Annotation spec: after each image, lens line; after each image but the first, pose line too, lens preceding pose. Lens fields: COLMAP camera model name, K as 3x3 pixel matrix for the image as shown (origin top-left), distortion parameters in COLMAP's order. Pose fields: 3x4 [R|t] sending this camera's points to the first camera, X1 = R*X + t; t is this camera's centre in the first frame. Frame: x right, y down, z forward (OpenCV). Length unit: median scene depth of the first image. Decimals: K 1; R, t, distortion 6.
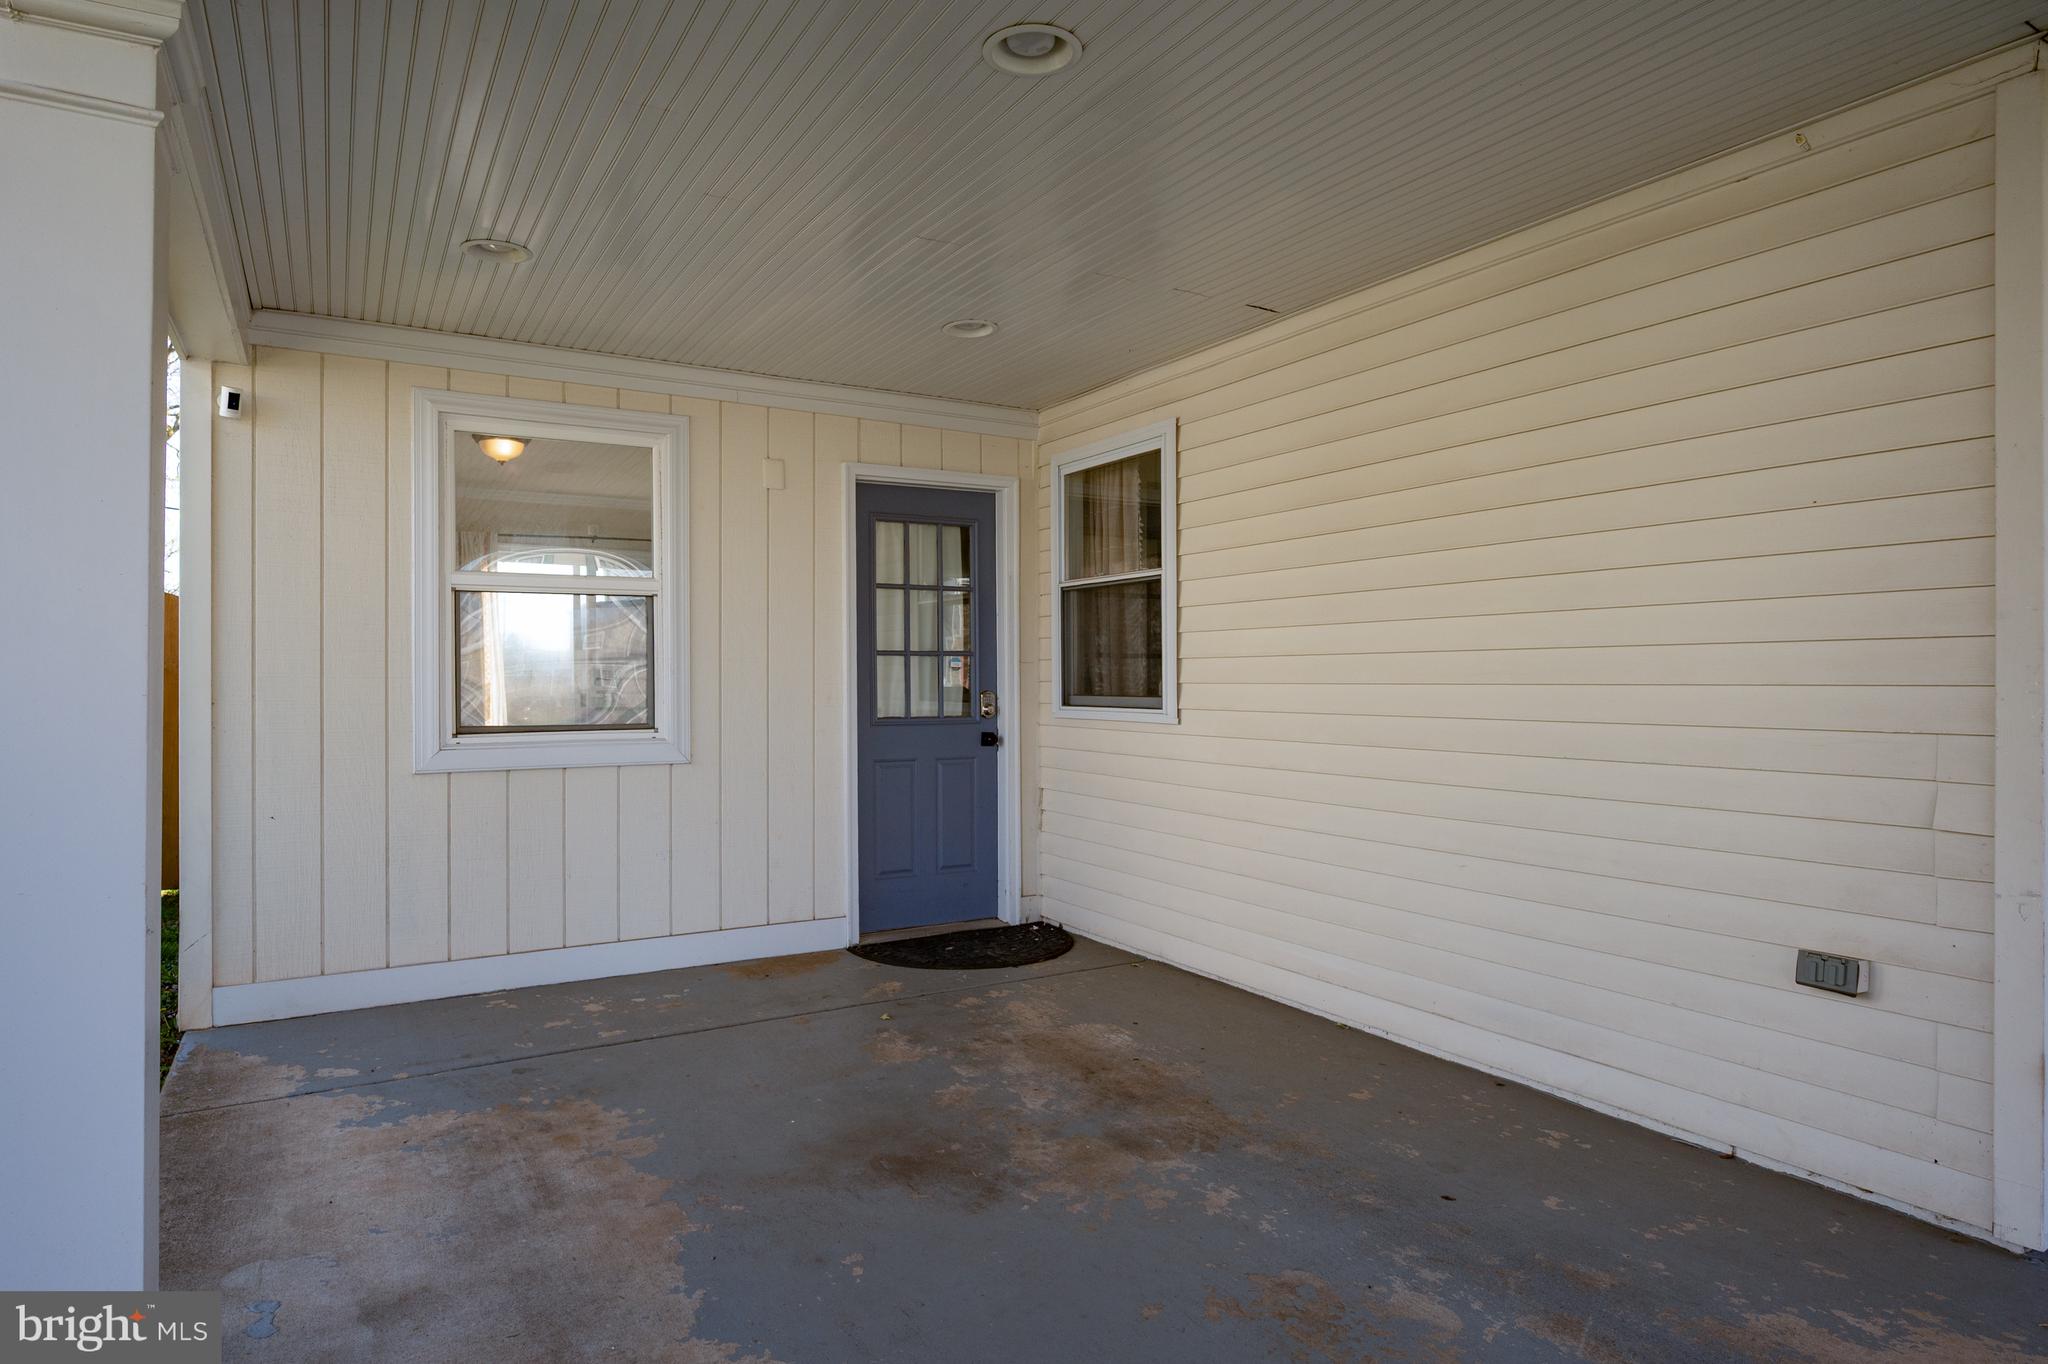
lens RADIAL K [[1199.3, 0, 1024.0], [0, 1199.3, 682.0], [0, 0, 1]] dist [-0.001954, -0.000030]
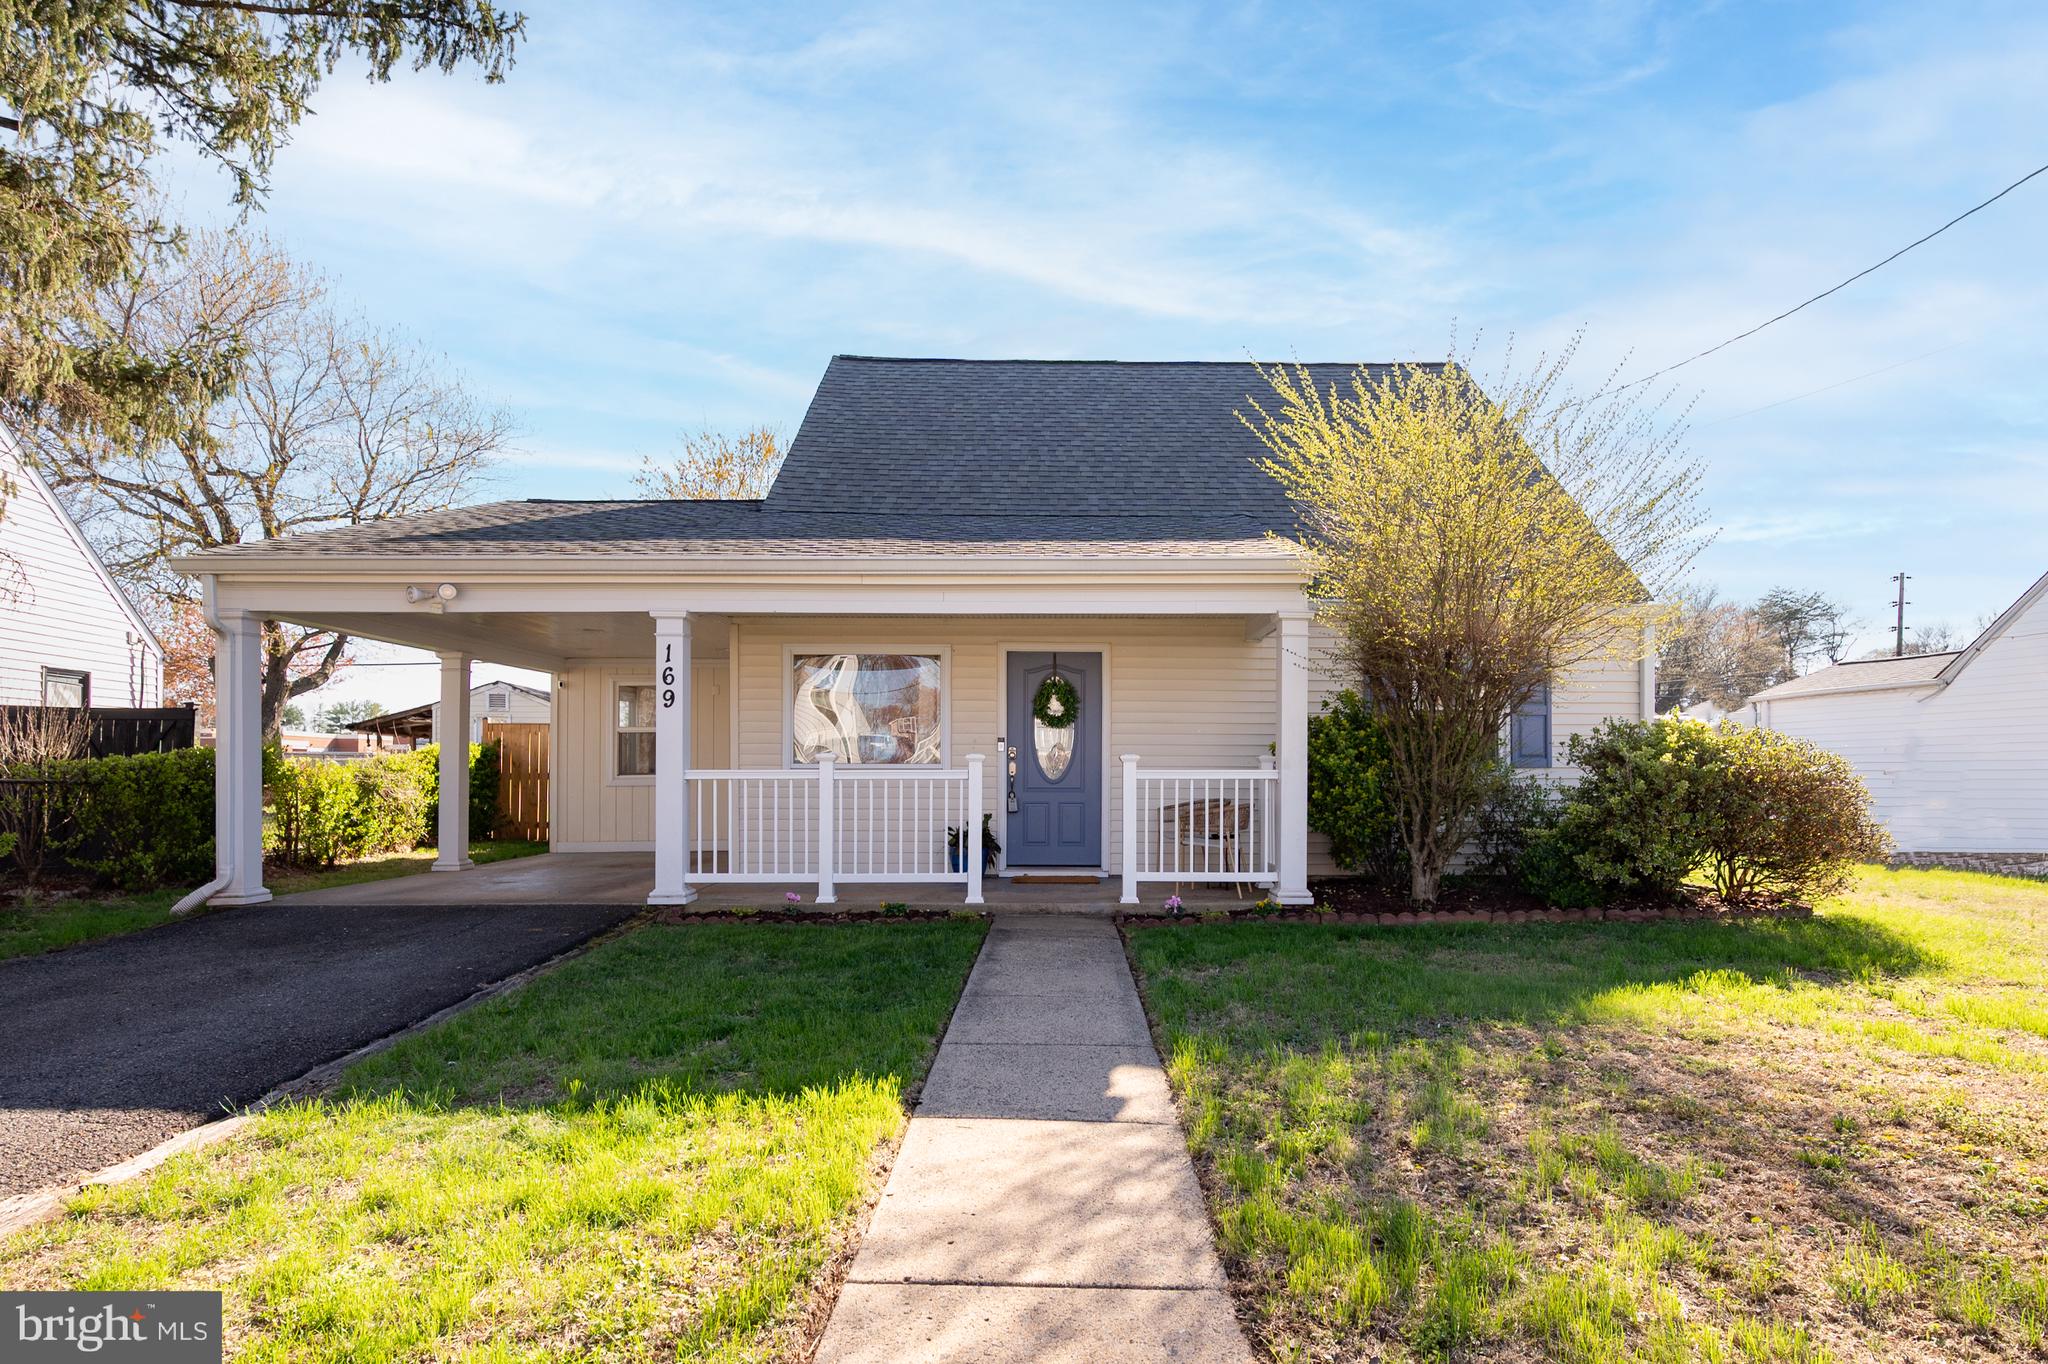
lens RADIAL K [[1047.9, 0, 1026.2], [0, 1047.9, 769.6], [0, 0, 1]] dist [-0.000901, 0.001145]
pose [[0.874177, -0.003927, -0.485592, 1.682690], [0.002022, 0.999988, -0.004447, 0.037038], [0.485604, 0.002906, 0.874174, -0.880653]]
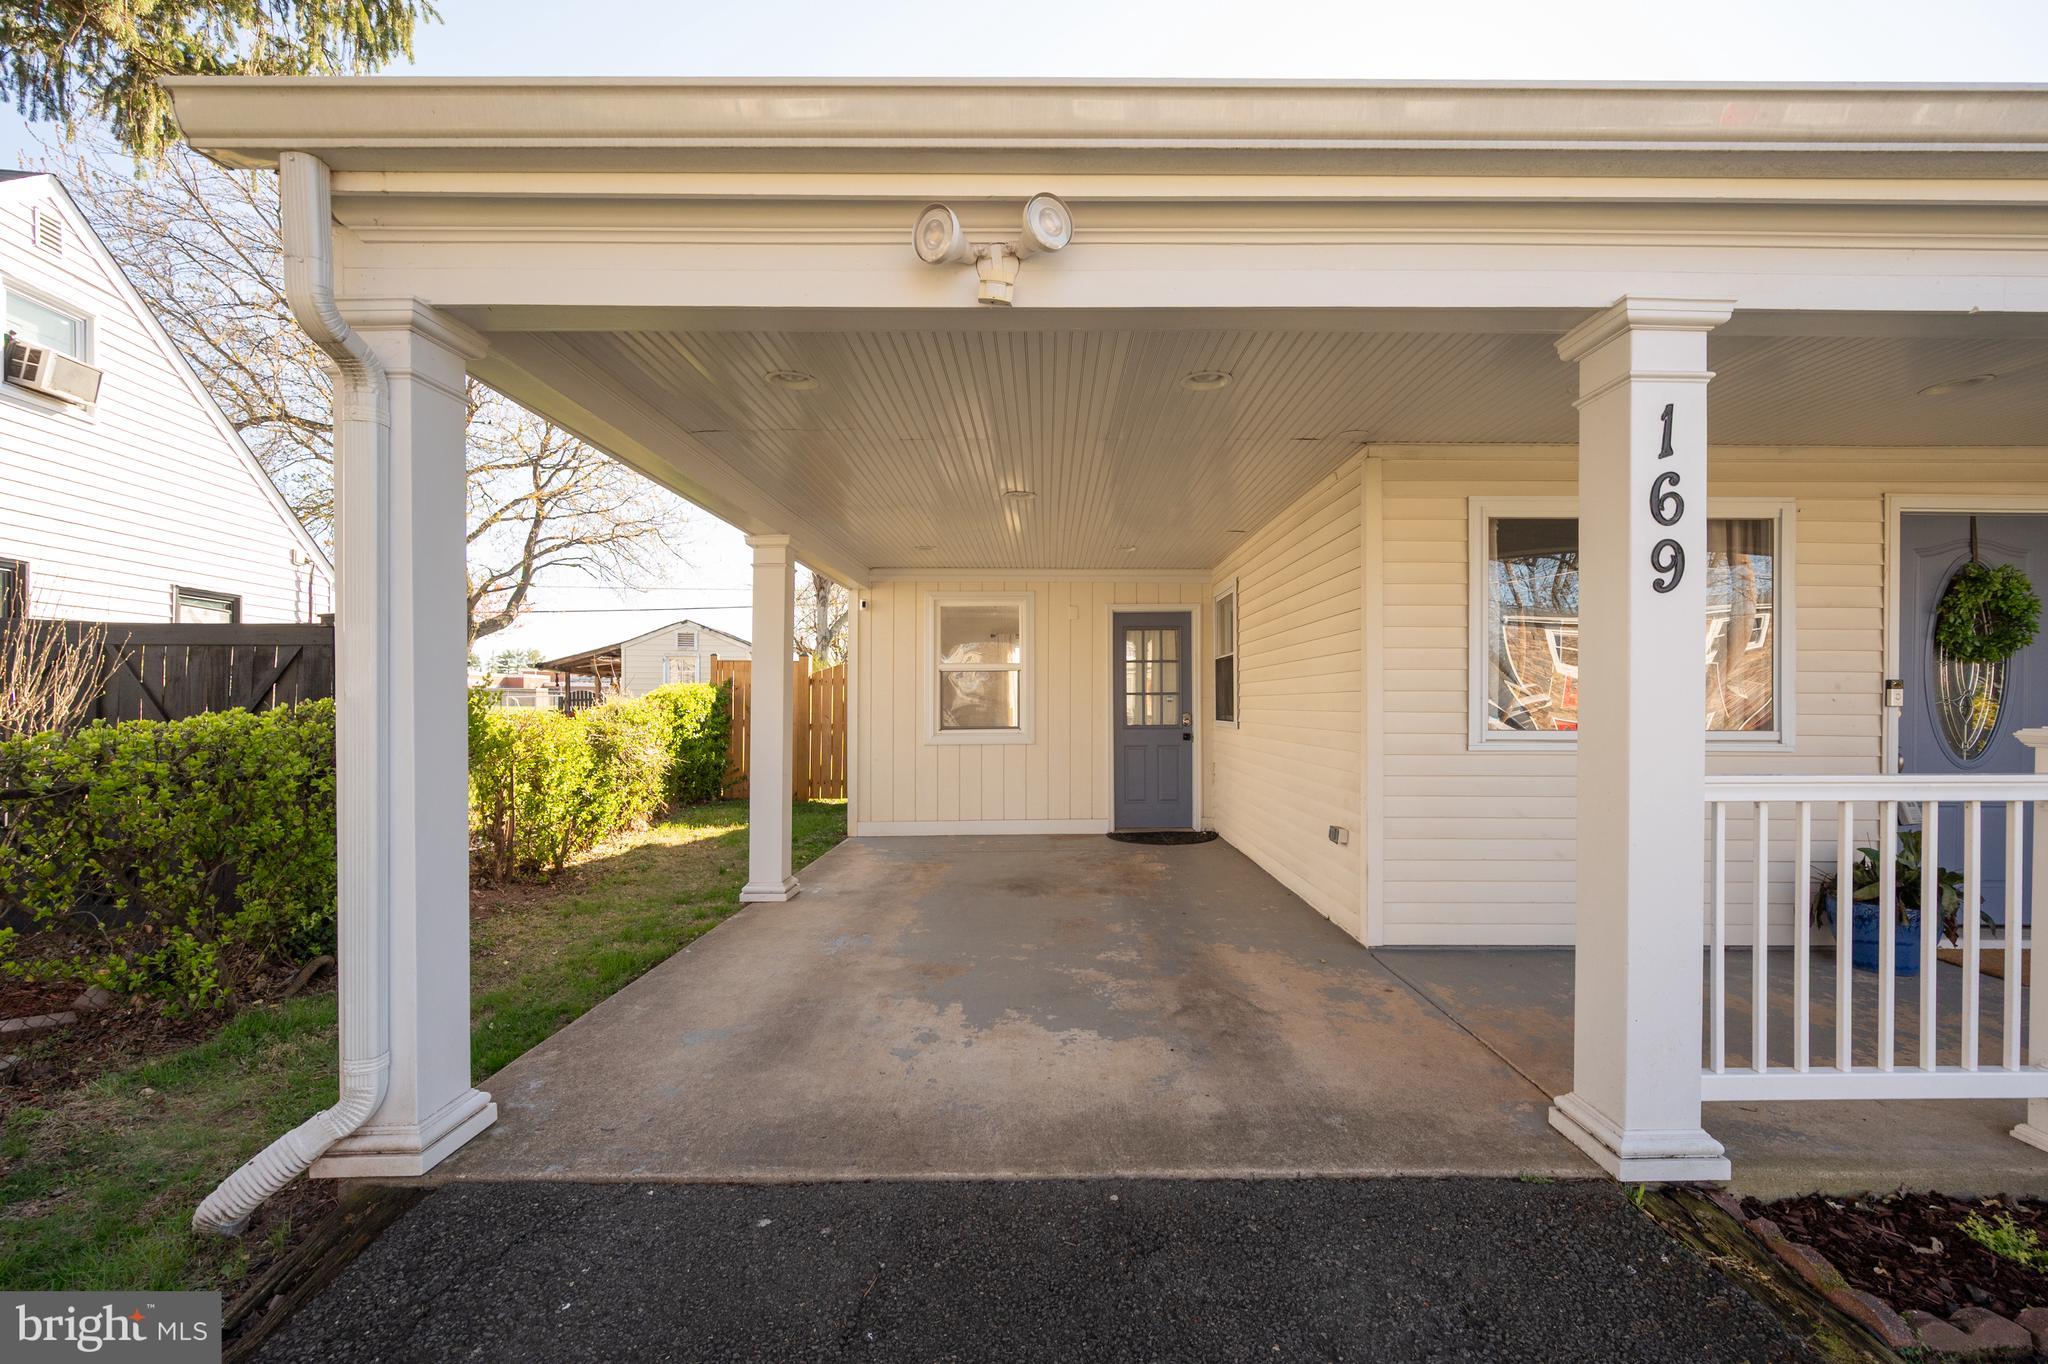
lens RADIAL K [[817.0, 0, 1031.1], [0, 817.0, 707.8], [0, 0, 1]] dist [-0.002969, -0.000179]
pose [[0.869373, 0.000250, -0.494156, 0.441939], [0.001394, 0.999995, 0.002958, -0.004958], [0.494154, -0.003260, 0.869368, -0.315990]]
